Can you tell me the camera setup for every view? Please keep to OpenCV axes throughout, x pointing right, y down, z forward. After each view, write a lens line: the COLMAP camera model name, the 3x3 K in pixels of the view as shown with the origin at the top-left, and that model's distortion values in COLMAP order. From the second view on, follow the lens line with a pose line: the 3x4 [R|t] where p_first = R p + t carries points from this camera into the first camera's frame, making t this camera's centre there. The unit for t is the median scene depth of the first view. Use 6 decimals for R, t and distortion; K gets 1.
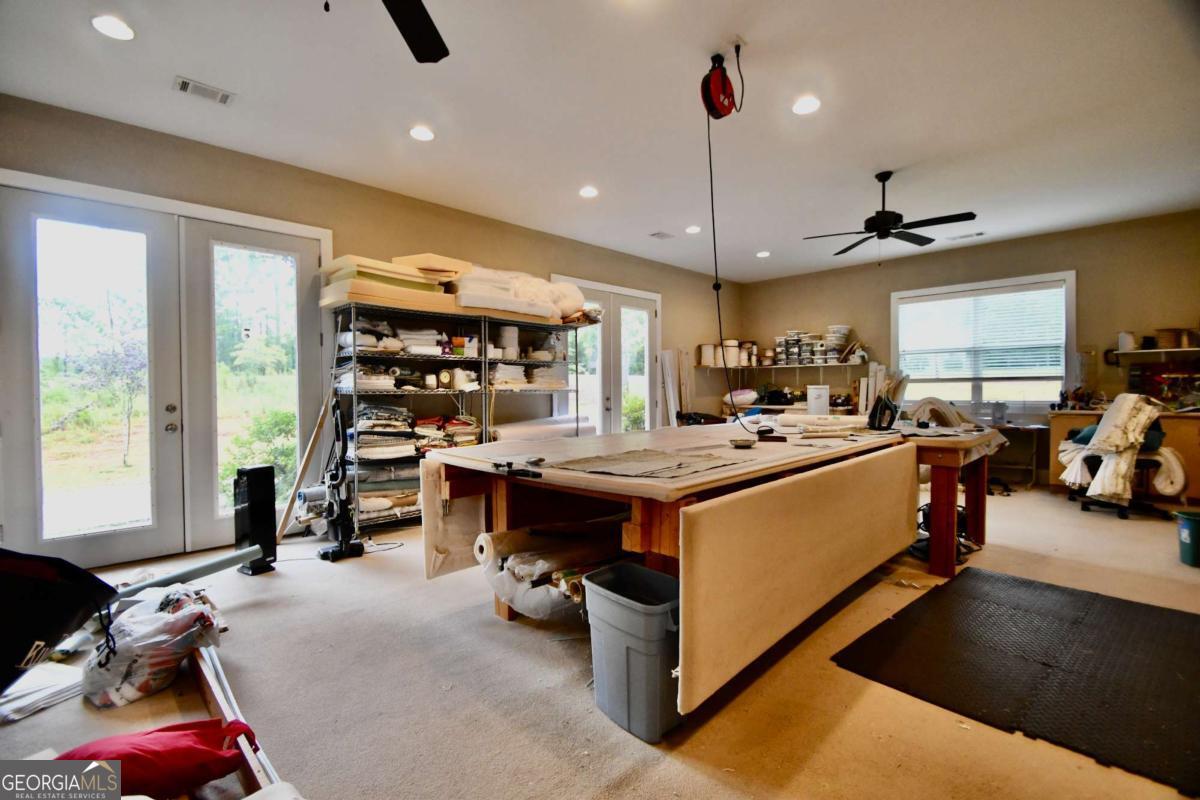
lens RADIAL K [[527.1, 0, 600.2], [0, 527.1, 396.2], [0, 0, 1]] dist [0.012618, -0.017458]
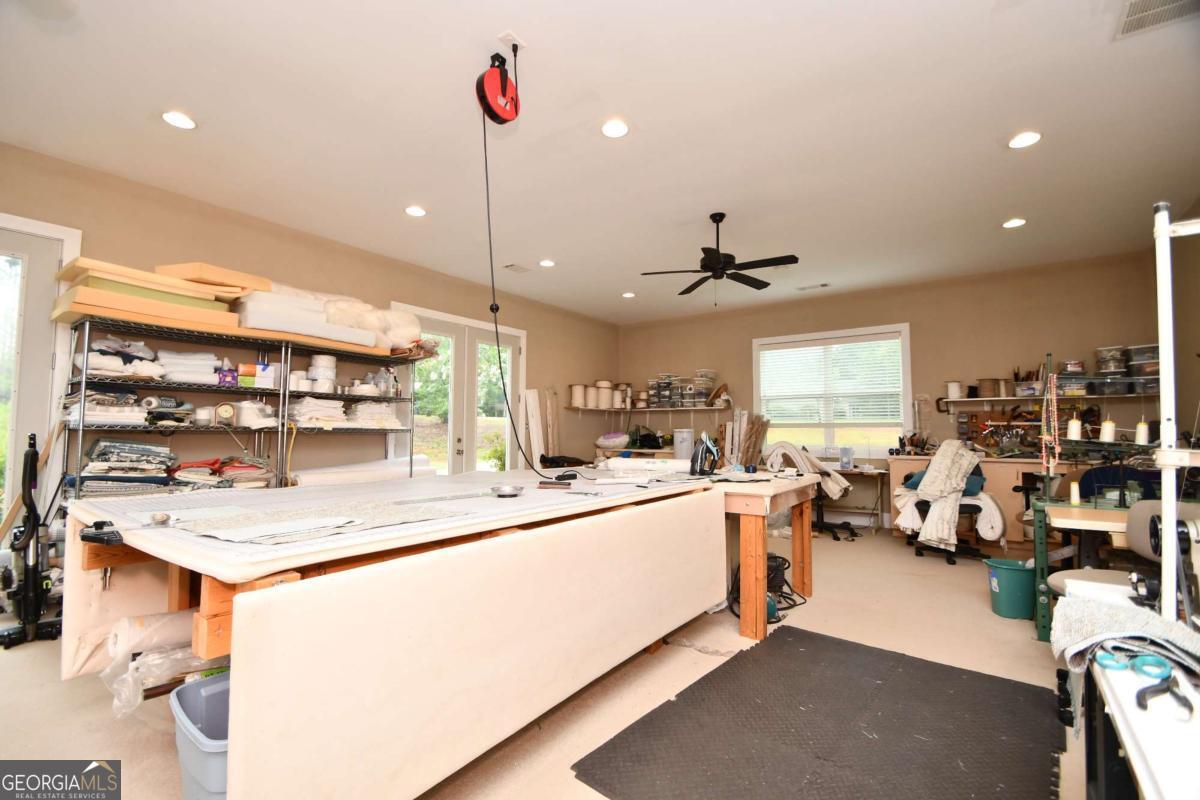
lens RADIAL K [[527.1, 0, 600.2], [0, 527.1, 396.2], [0, 0, 1]] dist [0.012618, -0.017458]
pose [[0.987230, 0.023457, 0.157564, 0.132613], [-0.010364, 0.996462, -0.083407, 0.003488], [-0.158963, 0.080709, 0.983980, 0.065891]]
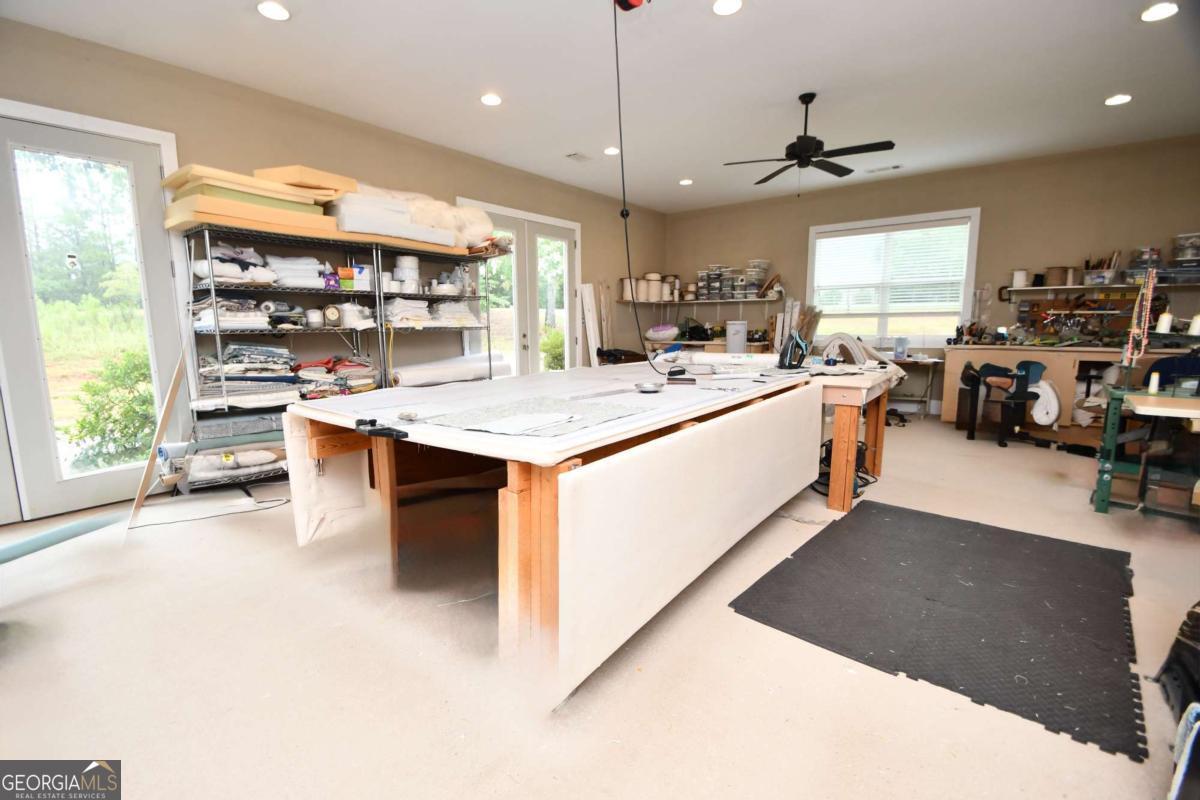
lens RADIAL K [[524.4, 0, 600.0], [0, 524.4, 400.0], [0, 0, 1]] dist [0.014518, -0.018763]
pose [[0.991405, -0.020927, 0.129144, 0.029630], [0.003664, 0.991178, 0.132487, -0.006111], [-0.130777, -0.130875, 0.982736, 0.043807]]
